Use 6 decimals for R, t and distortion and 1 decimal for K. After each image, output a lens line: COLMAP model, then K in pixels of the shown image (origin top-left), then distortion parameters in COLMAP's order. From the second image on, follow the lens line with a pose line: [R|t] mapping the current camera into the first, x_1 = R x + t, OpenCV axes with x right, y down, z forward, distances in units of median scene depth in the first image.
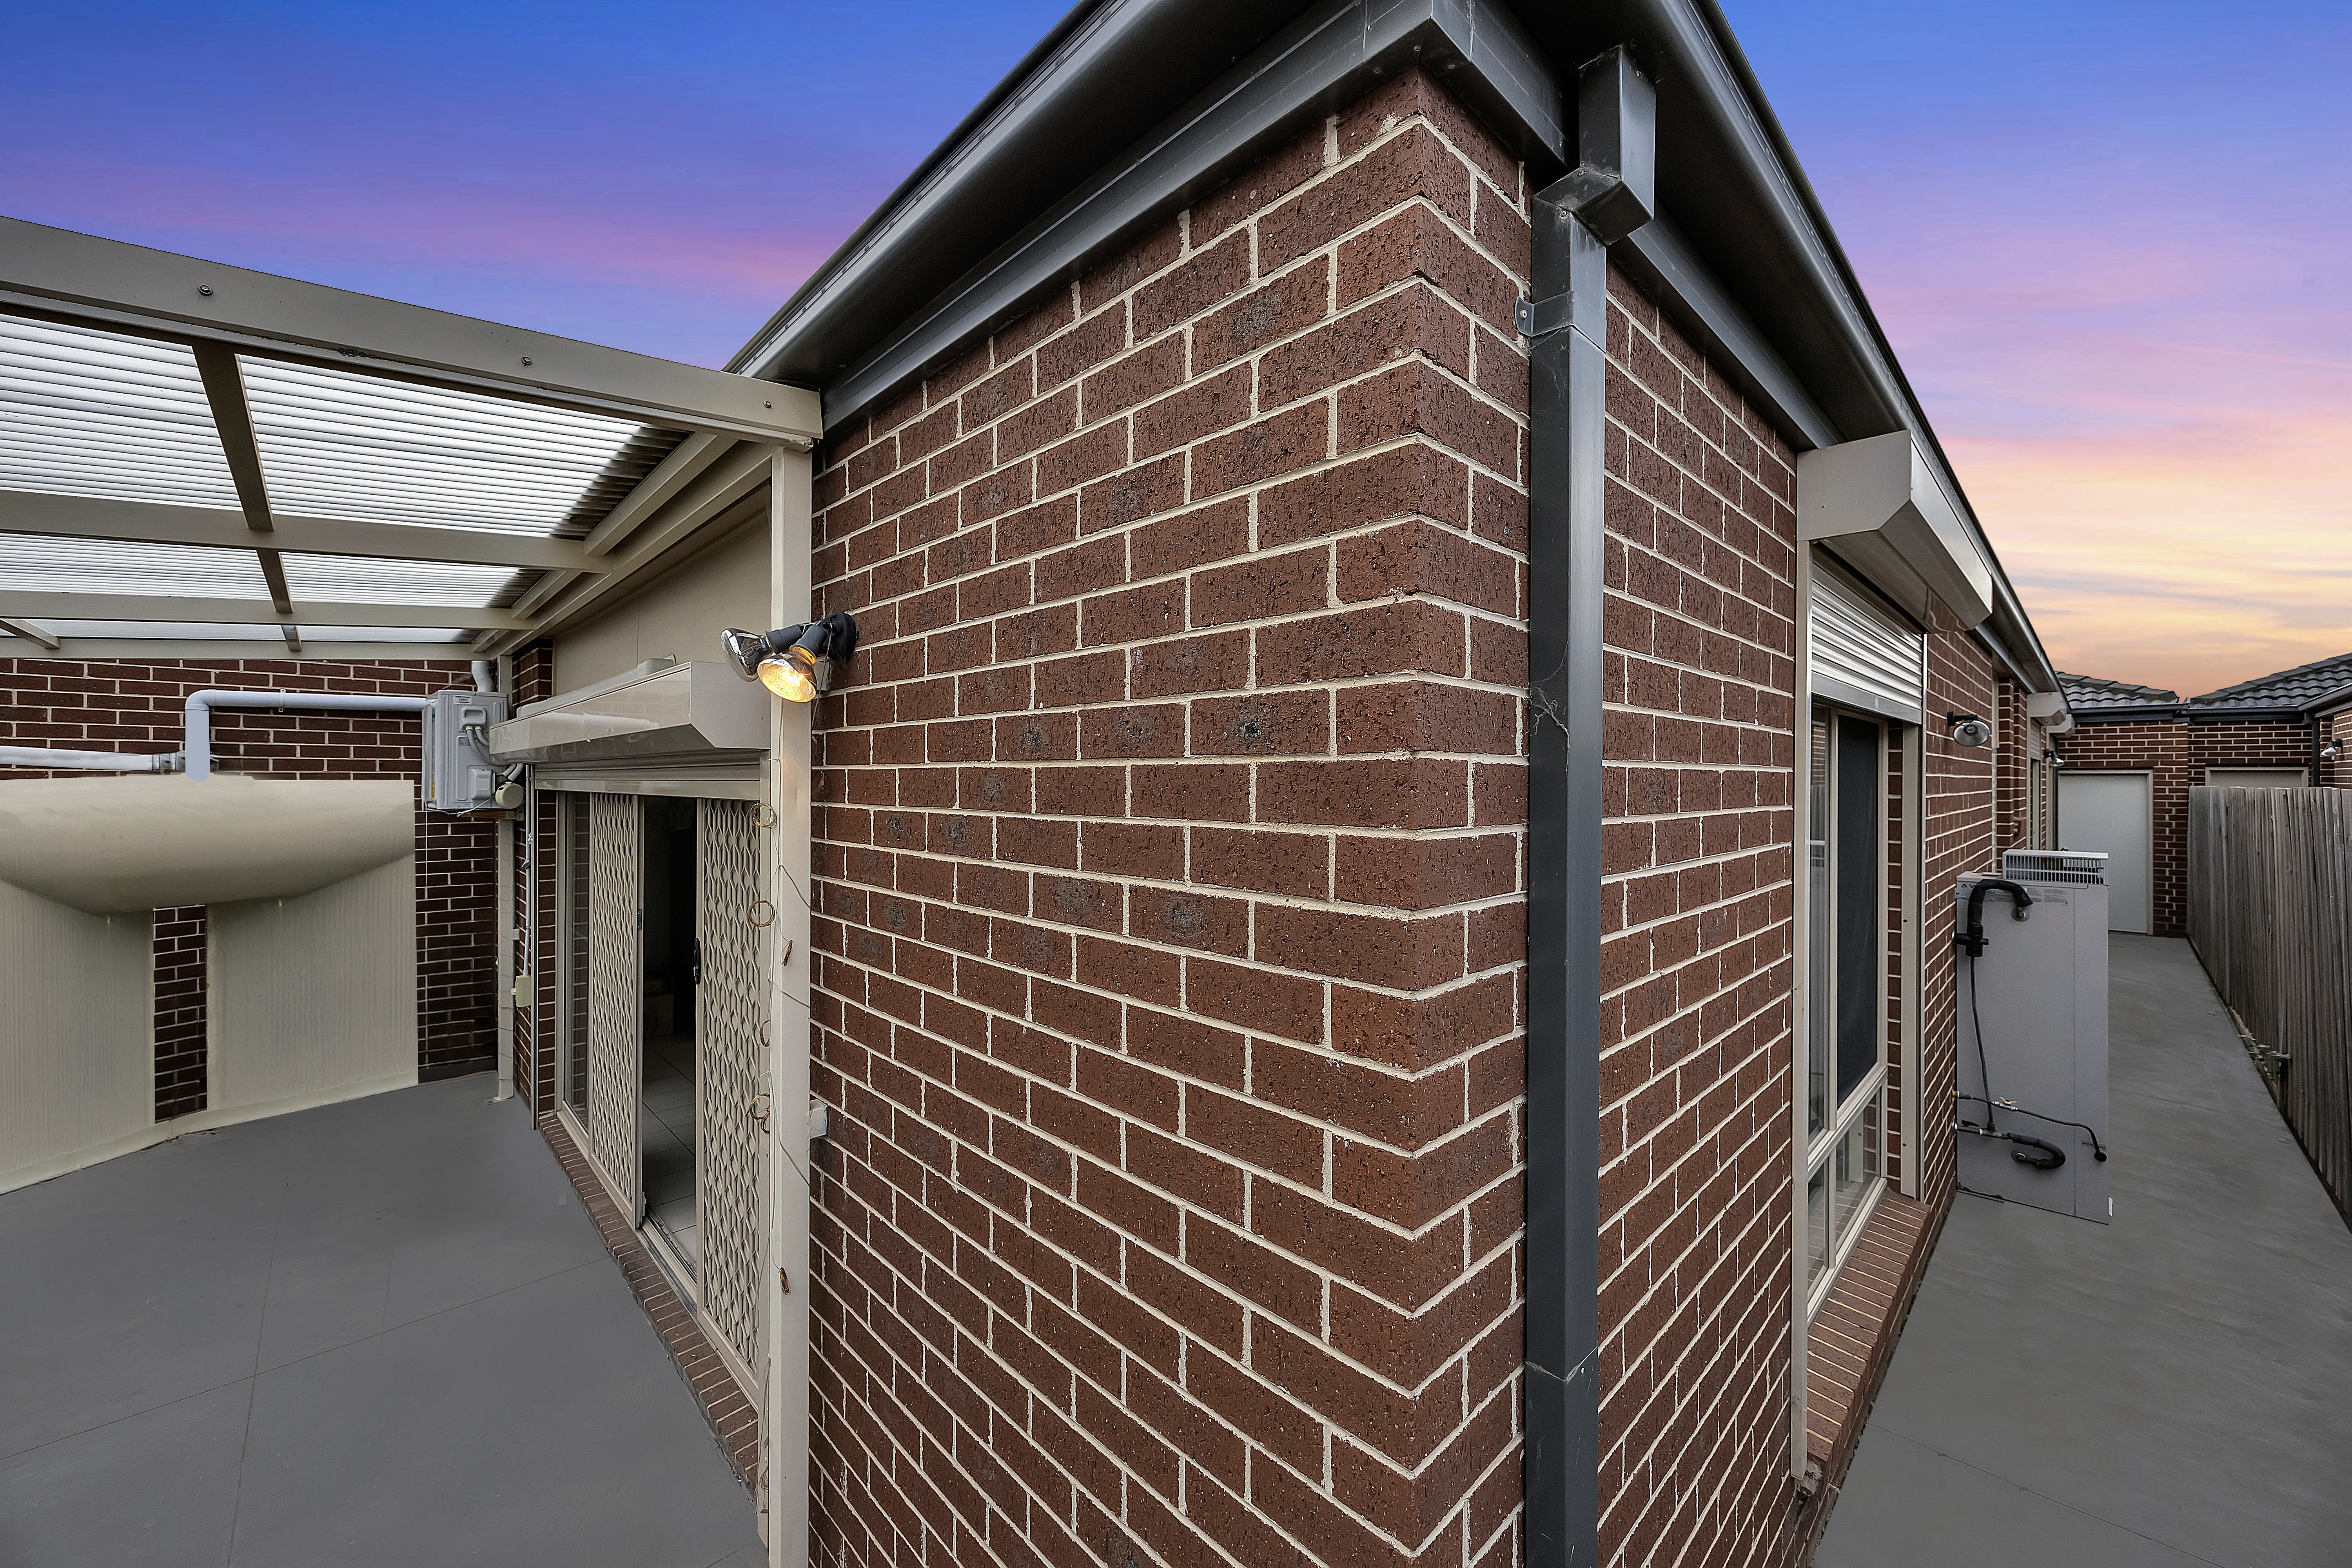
lens RADIAL K [[903.8, 0, 1182.1], [0, 903.8, 779.1], [0, 0, 1]] dist [-0.001001, -0.000159]
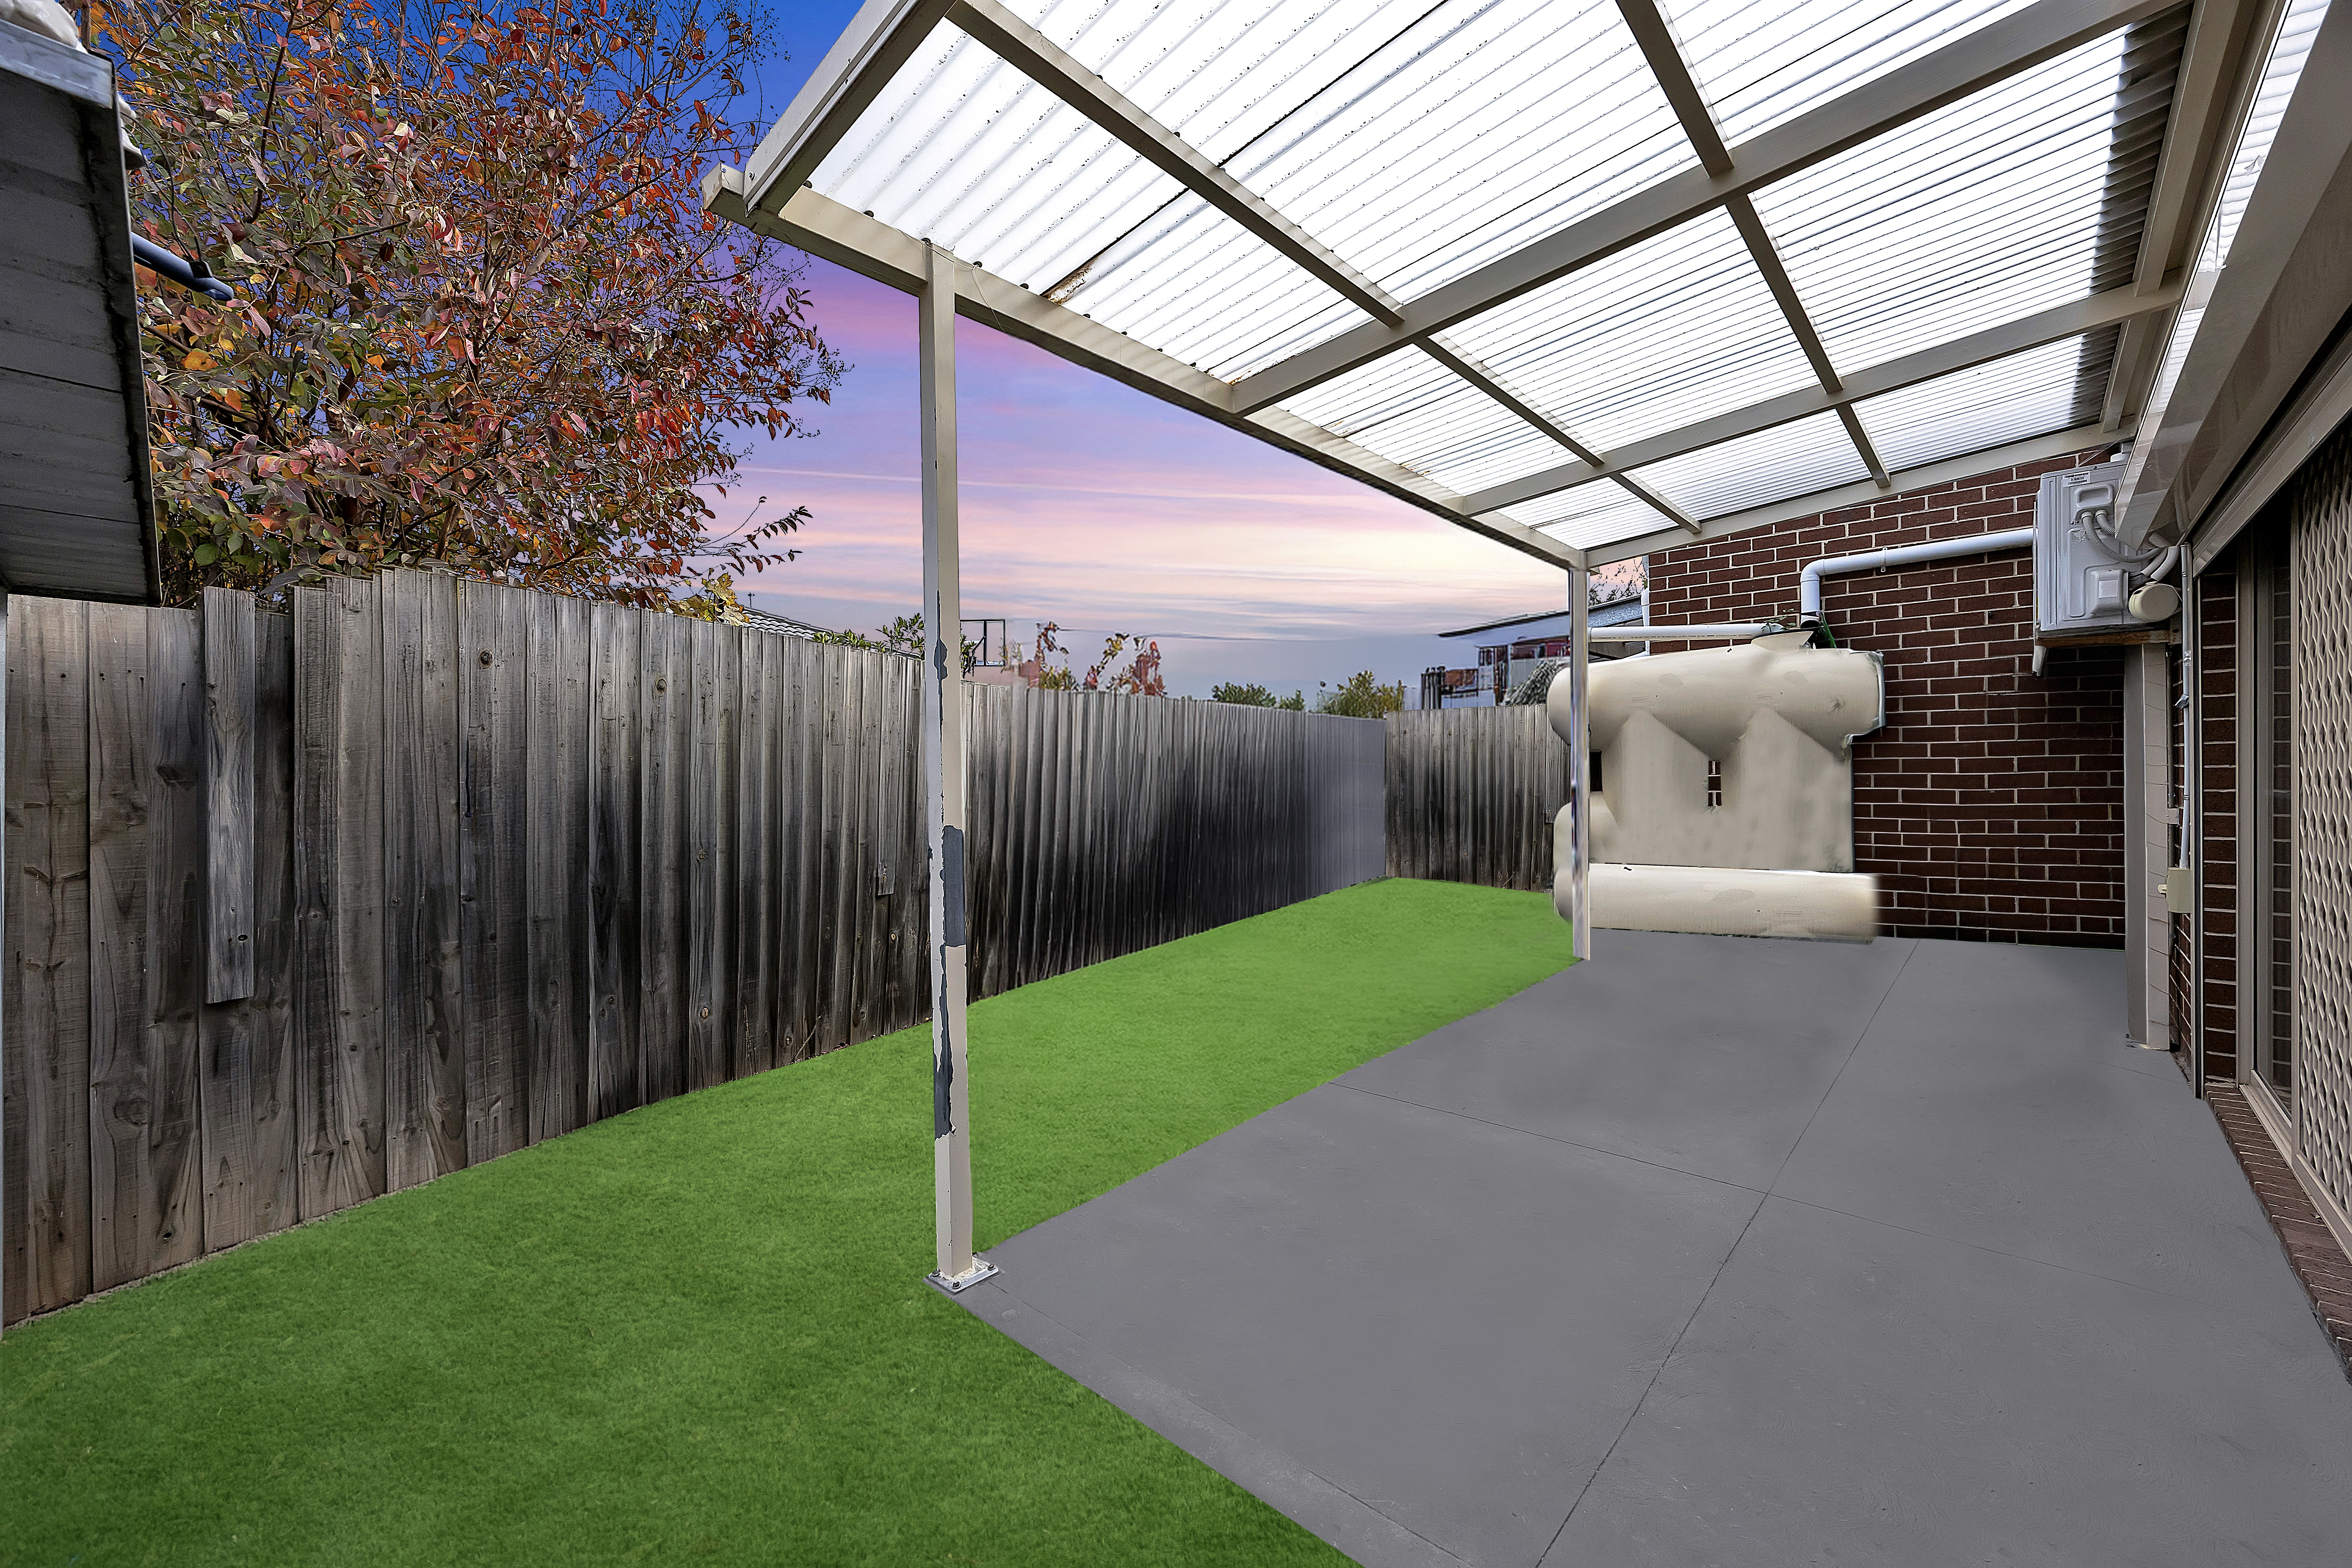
lens RADIAL K [[903.8, 0, 1182.1], [0, 903.8, 779.1], [0, 0, 1]] dist [-0.001001, -0.000159]
pose [[0.061614, -0.001342, -0.998099, -0.109608], [0.009777, 0.999952, -0.000741, 0.147515], [0.998052, -0.009713, 0.061624, 0.225862]]
